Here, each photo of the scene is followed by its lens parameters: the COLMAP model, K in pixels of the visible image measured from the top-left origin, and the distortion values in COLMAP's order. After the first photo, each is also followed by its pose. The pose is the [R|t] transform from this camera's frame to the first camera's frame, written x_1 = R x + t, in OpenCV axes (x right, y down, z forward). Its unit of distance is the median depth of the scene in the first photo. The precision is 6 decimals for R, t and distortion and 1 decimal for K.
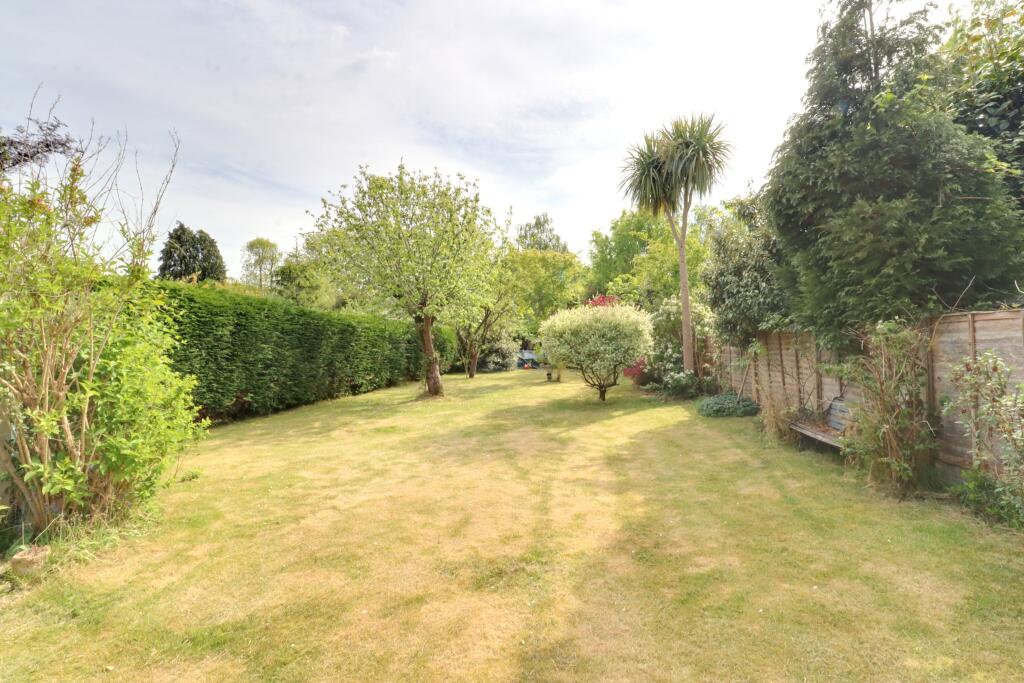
lens RADIAL K [[493.3, 0, 510.5], [0, 493.3, 342.0], [0, 0, 1]] dist [0.001830, -0.000153]
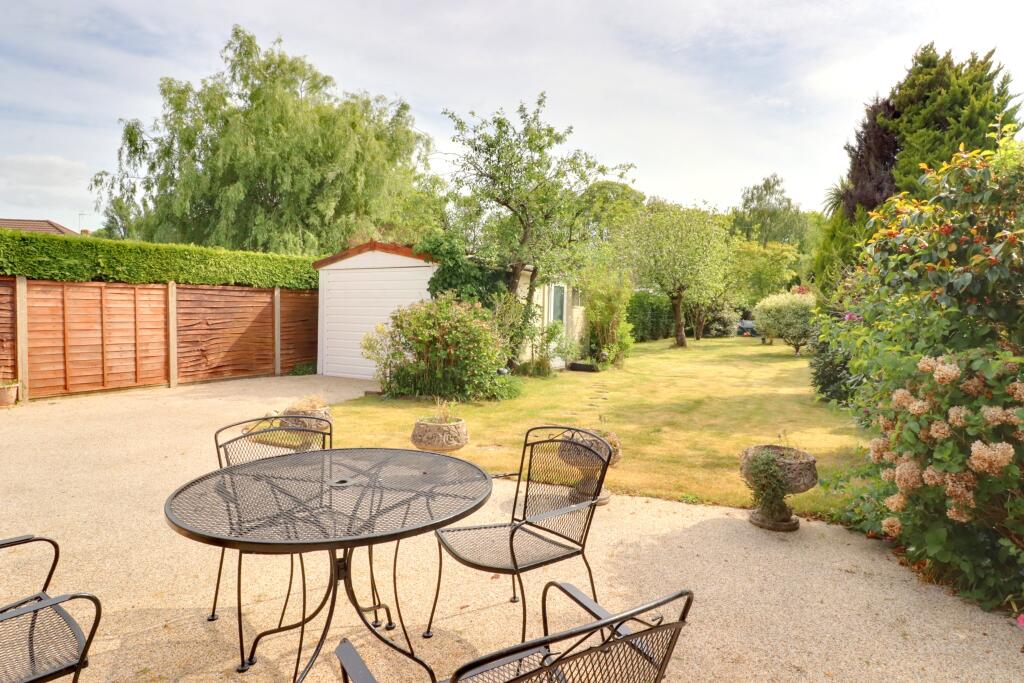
lens RADIAL K [[612.0, 0, 511.4], [0, 612.0, 336.6], [0, 0, 1]] dist [-0.006119, -0.000701]
pose [[0.943427, 0.049532, -0.327861, -0.019568], [-0.032193, 0.997791, 0.058105, -0.012858], [0.330015, -0.044263, 0.942937, -0.682742]]
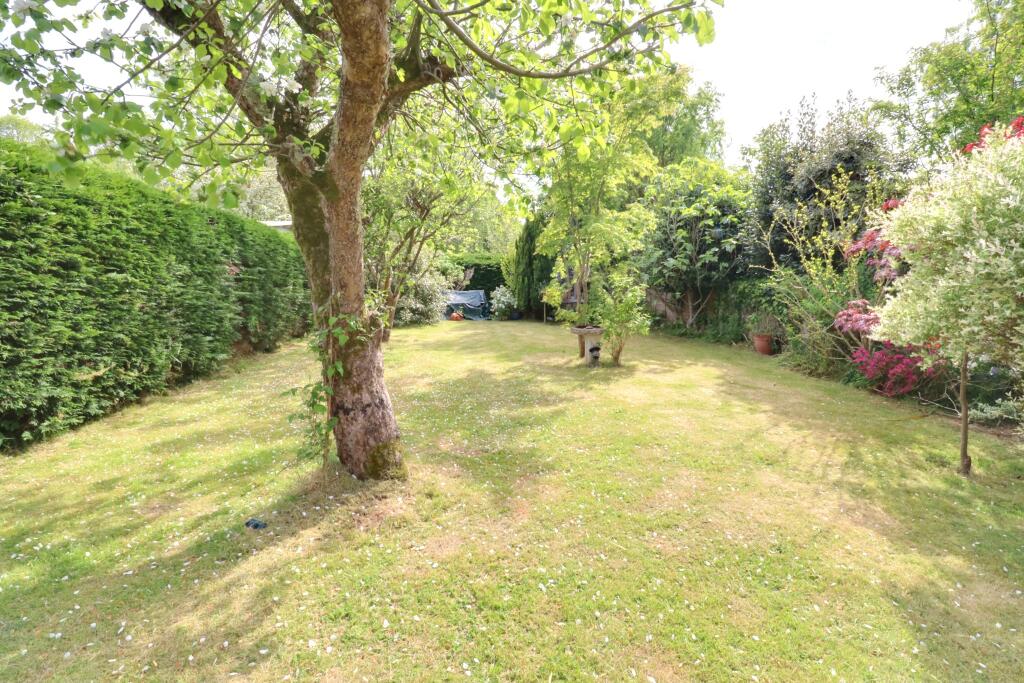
lens RADIAL K [[493.3, 0, 516.3], [0, 493.3, 338.4], [0, 0, 1]] dist [0.001830, -0.000153]
pose [[0.954992, 0.009616, 0.296477, -0.111252], [-0.044115, 0.992964, 0.109896, 0.007918], [-0.293334, -0.118029, 0.948696, 0.536049]]
